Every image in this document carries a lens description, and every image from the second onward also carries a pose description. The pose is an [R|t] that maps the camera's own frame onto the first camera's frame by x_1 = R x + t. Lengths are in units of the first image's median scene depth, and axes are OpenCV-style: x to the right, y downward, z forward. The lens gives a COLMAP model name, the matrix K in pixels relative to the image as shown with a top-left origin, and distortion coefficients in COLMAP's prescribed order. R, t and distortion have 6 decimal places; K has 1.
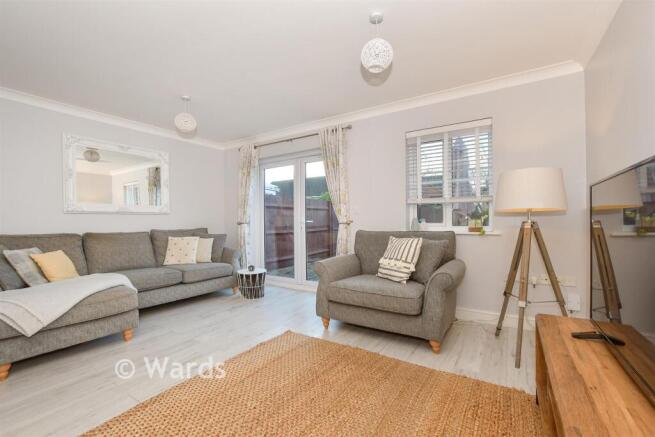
lens RADIAL K [[289.6, 0, 327.5], [0, 289.6, 218.5], [0, 0, 1]] dist [-0.024907, 0.000188]
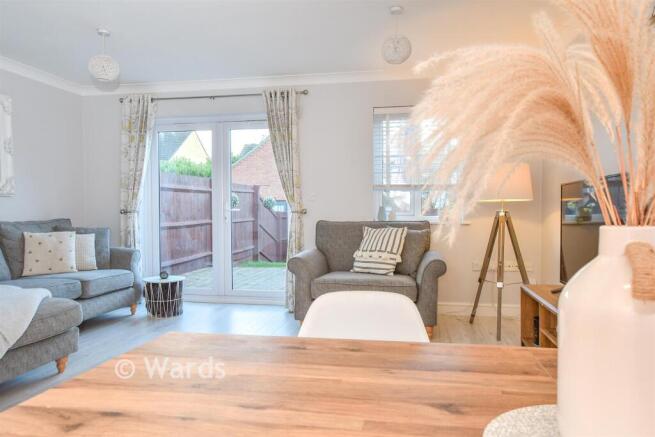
lens RADIAL K [[486.8, 0, 327.5], [0, 486.8, 218.5], [0, 0, 1]] dist [0.002489, 0.000270]
pose [[0.923150, -0.000678, 0.384438, -0.385070], [-0.009626, 0.999644, 0.024880, 0.000070], [-0.384319, -0.026668, 0.922815, -0.278727]]
